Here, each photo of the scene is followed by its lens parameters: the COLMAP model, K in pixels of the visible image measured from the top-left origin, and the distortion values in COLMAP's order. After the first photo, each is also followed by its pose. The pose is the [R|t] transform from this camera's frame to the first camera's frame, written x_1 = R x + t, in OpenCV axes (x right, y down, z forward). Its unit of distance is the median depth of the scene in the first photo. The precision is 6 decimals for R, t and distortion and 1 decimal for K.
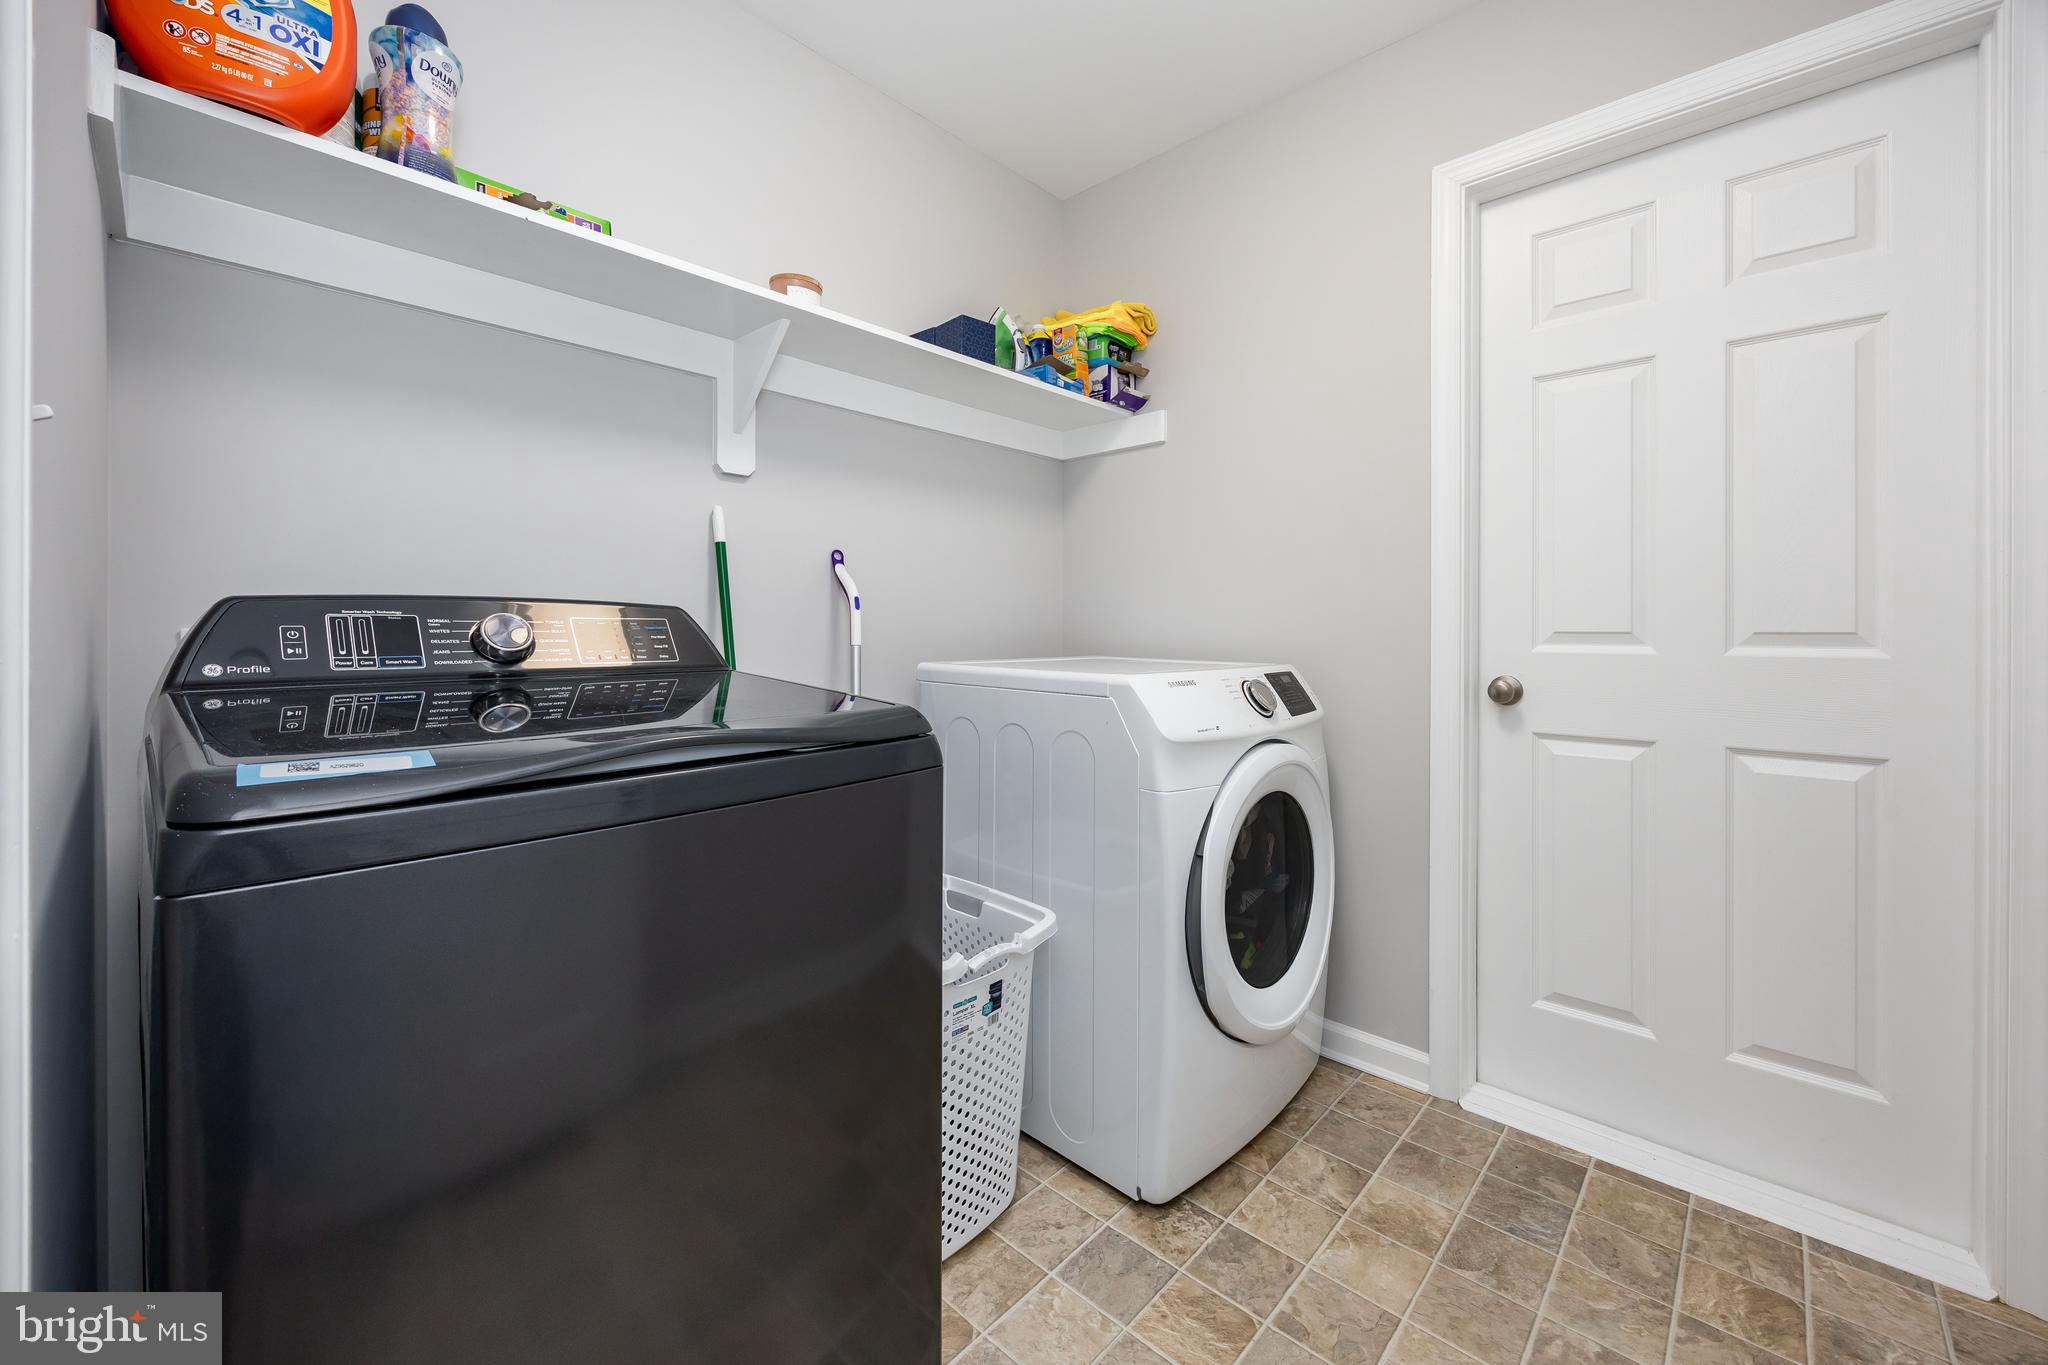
lens RADIAL K [[793.8, 0, 1015.8], [0, 793.8, 652.8], [0, 0, 1]] dist [-0.003571, -0.000255]
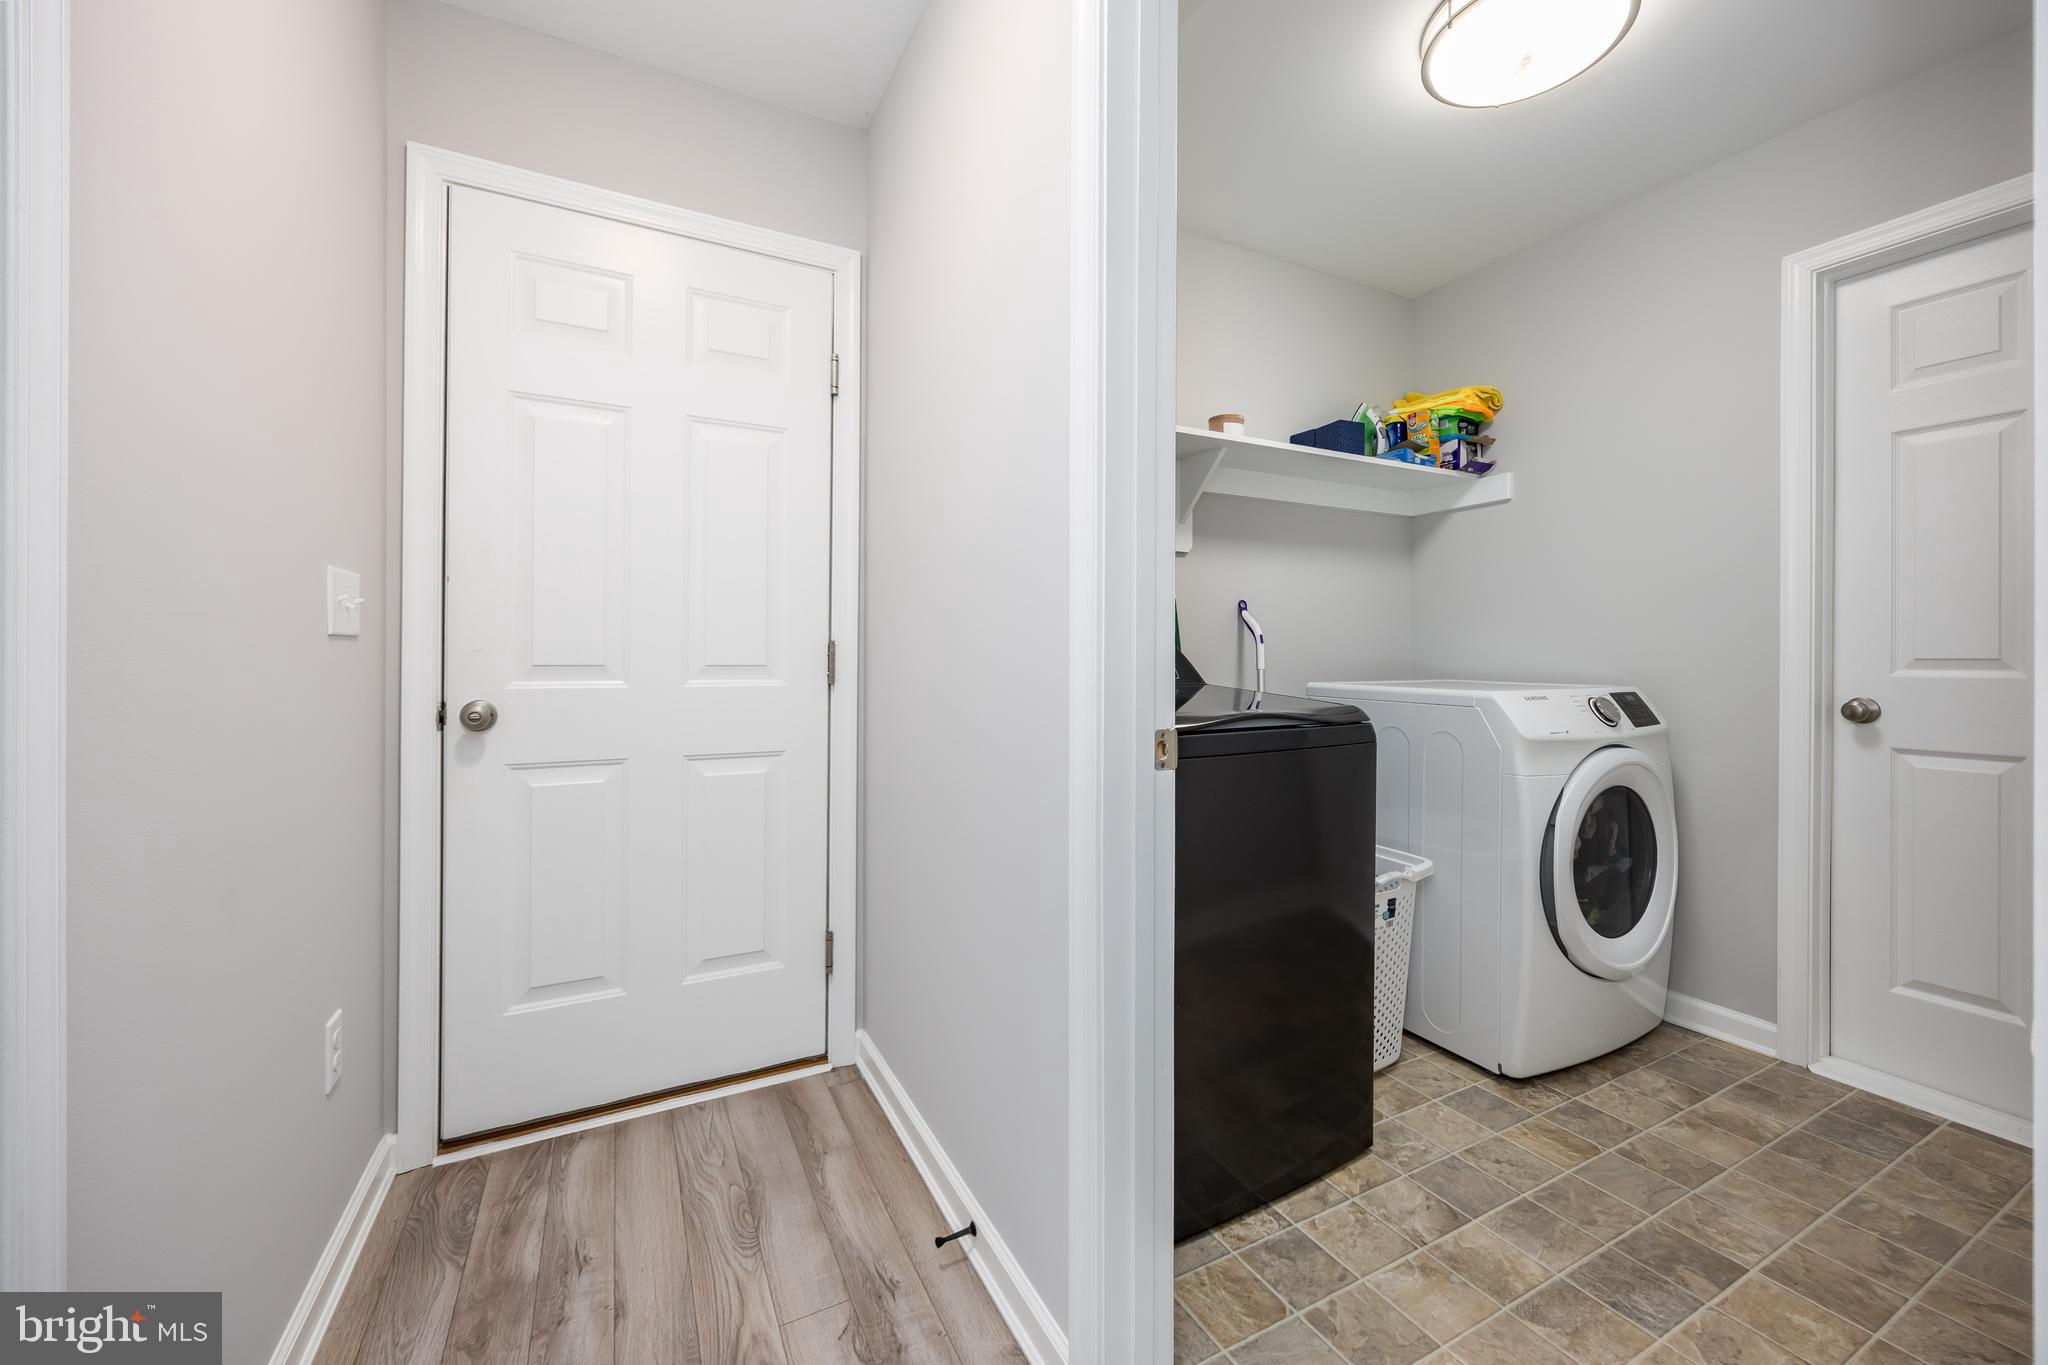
lens RADIAL K [[793.8, 0, 1021.1], [0, 793.8, 675.0], [0, 0, 1]] dist [-0.003571, -0.000255]
pose [[0.944170, 0.004273, -0.329431, -0.155352], [-0.005955, 0.999974, -0.004098, 0.009493], [0.329405, 0.005831, 0.944171, -0.498960]]
